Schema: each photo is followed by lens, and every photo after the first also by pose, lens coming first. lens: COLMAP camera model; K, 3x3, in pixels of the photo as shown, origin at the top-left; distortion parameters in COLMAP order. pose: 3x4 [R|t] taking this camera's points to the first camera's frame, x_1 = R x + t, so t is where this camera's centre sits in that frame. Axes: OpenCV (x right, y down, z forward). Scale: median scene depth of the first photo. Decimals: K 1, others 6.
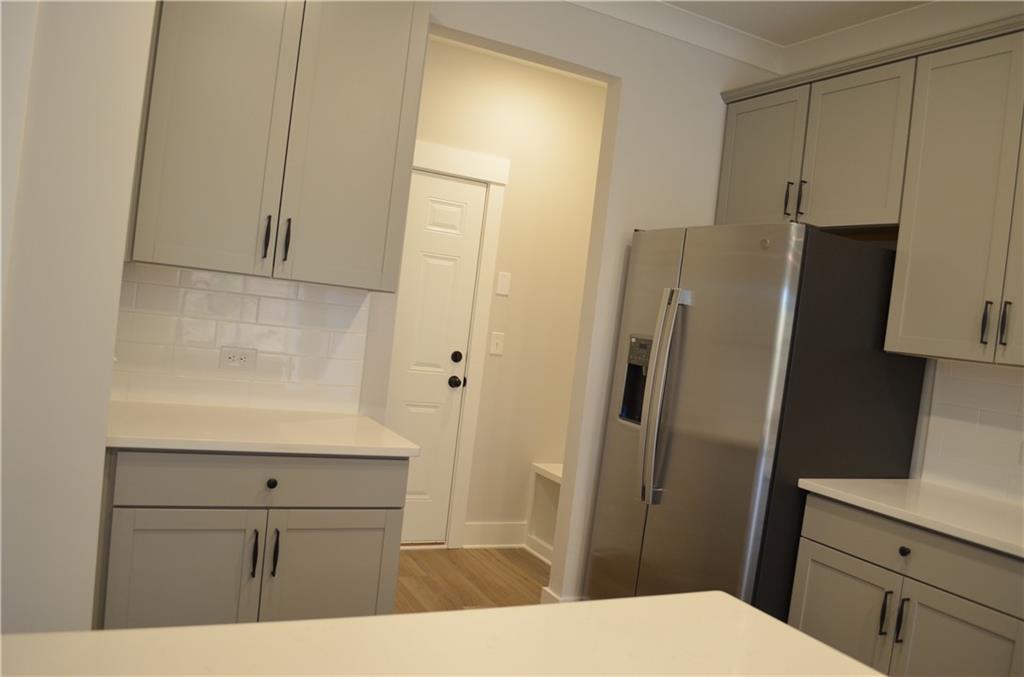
lens RADIAL K [[803.3, 0, 512.0], [0, 803.3, 338.5], [0, 0, 1]] dist [-0.080613, 0.005357]
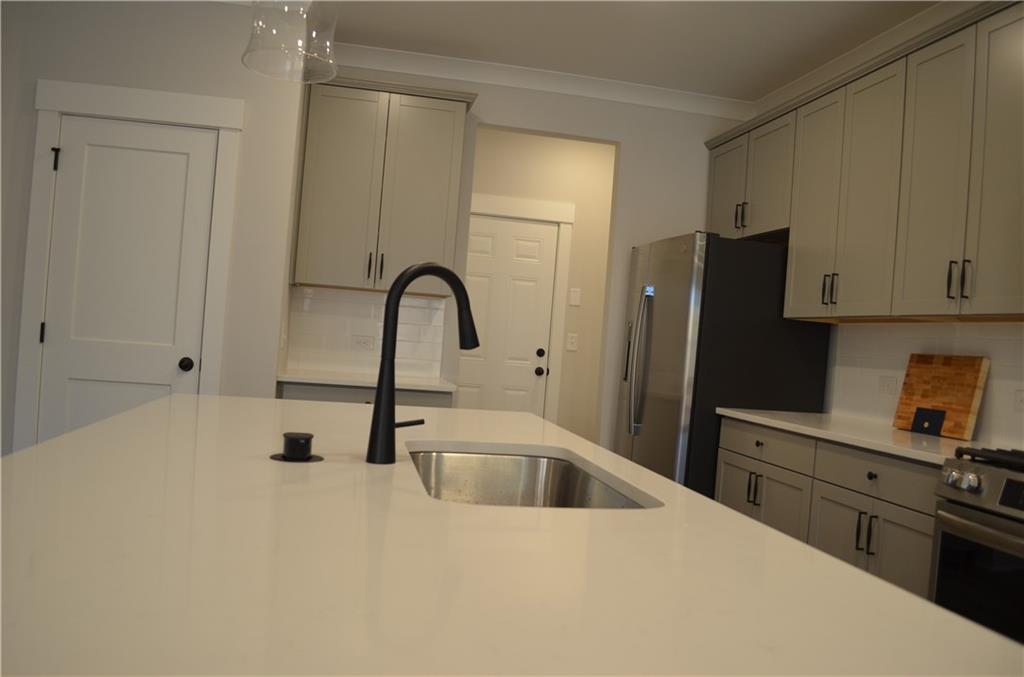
lens RADIAL K [[803.3, 0, 512.0], [0, 803.3, 338.5], [0, 0, 1]] dist [-0.080613, 0.005357]
pose [[0.964845, -0.044631, -0.259001, 0.345025], [0.030332, 0.997800, -0.058946, 0.112822], [0.261062, 0.049018, 0.964077, -0.455565]]
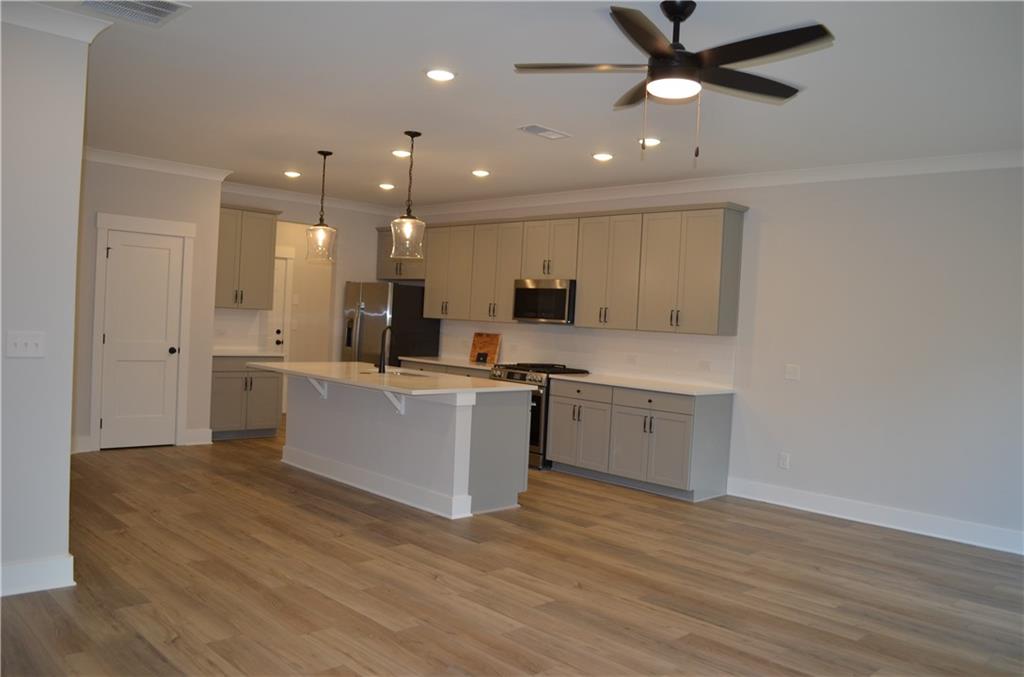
lens RADIAL K [[803.3, 0, 512.0], [0, 803.3, 338.5], [0, 0, 1]] dist [-0.080613, 0.005357]
pose [[0.949945, -0.074755, 0.303341, -0.192190], [0.067908, 0.997143, 0.033072, 0.016139], [-0.304947, -0.010817, 0.952308, -2.178475]]
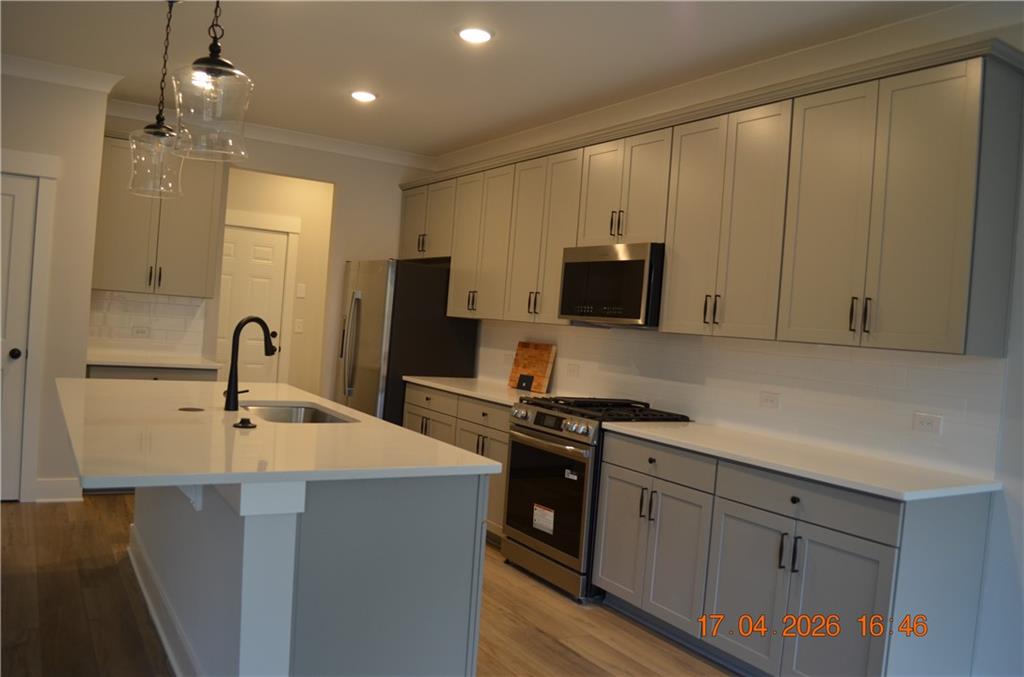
lens RADIAL K [[803.3, 0, 512.0], [0, 803.3, 338.5], [0, 0, 1]] dist [-0.080613, 0.005357]
pose [[0.994926, -0.043270, 0.090829, 0.416881], [0.043383, 0.999058, 0.000727, 0.076485], [-0.090775, 0.003218, 0.995866, -1.100546]]
